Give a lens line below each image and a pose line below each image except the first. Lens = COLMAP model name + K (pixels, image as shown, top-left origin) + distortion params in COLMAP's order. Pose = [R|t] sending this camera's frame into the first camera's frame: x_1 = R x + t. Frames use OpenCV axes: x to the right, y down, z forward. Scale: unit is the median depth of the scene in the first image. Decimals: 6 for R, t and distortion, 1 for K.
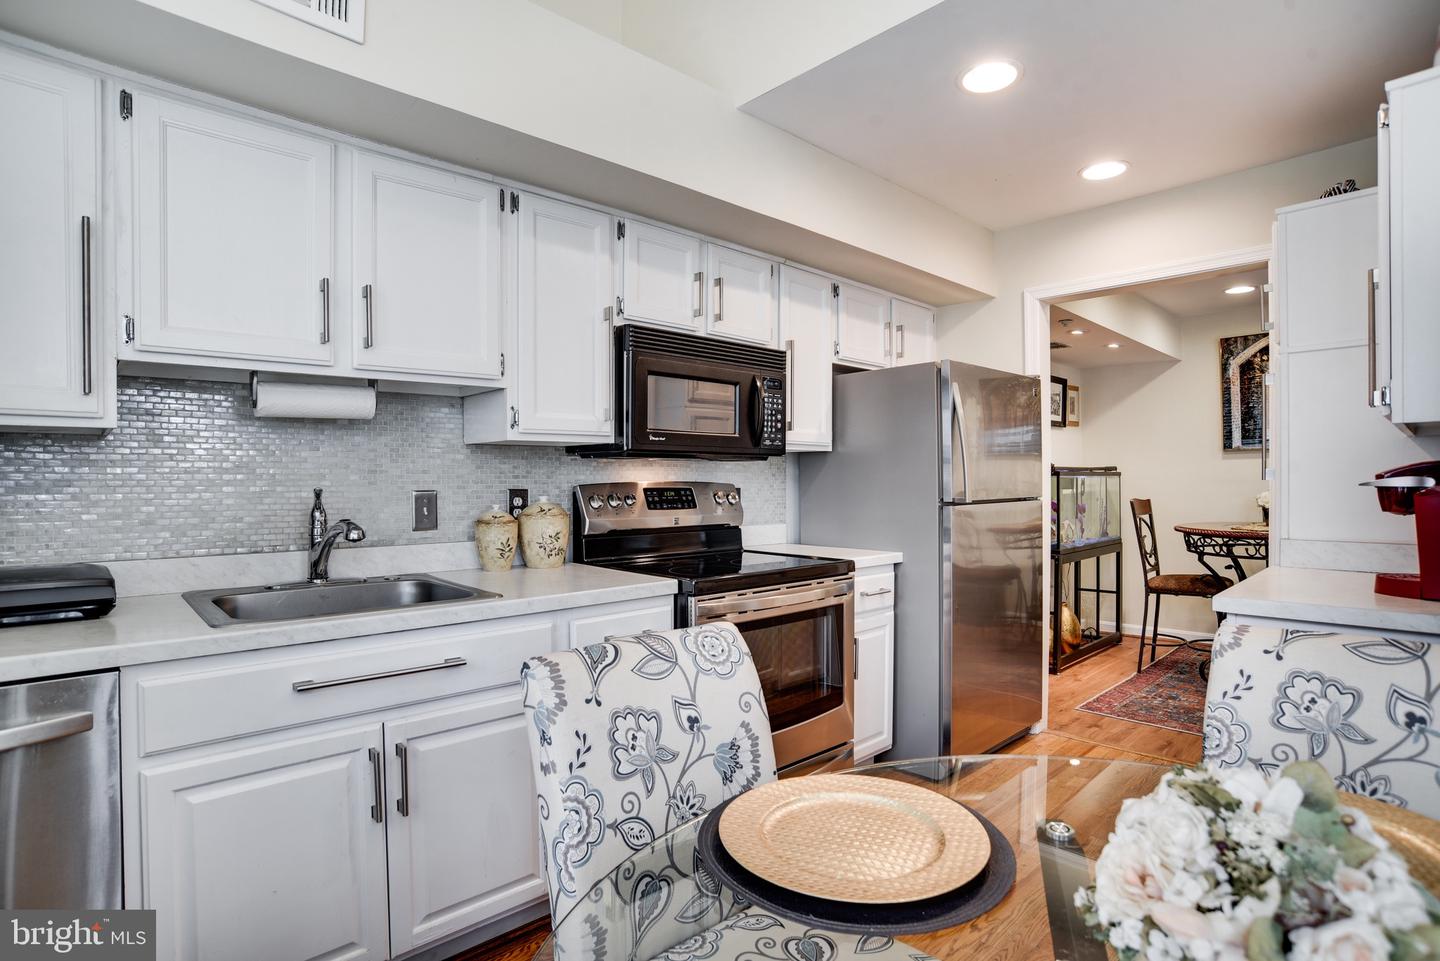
lens RADIAL K [[745.5, 0, 700.9], [0, 745.5, 490.5], [0, 0, 1]] dist [-0.094494, 0.044506]
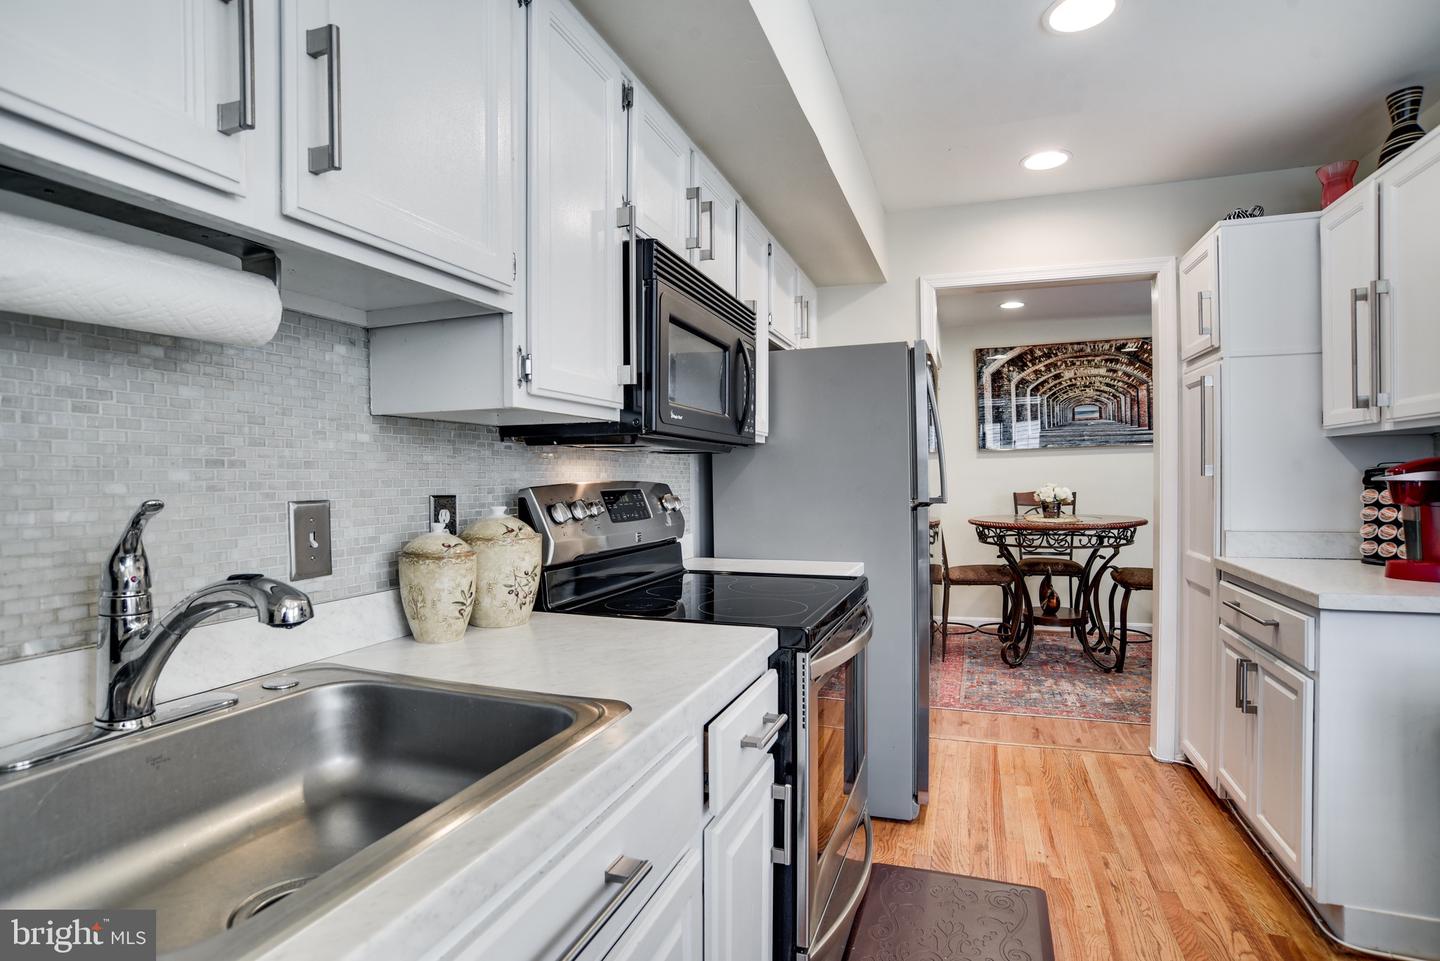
lens RADIAL K [[745.5, 0, 700.9], [0, 745.5, 490.5], [0, 0, 1]] dist [-0.094494, 0.044506]
pose [[0.877732, -0.012314, 0.478994, -0.345030], [0.012263, 0.999920, 0.003234, -0.005143], [-0.478995, 0.003035, 0.877812, 0.384527]]
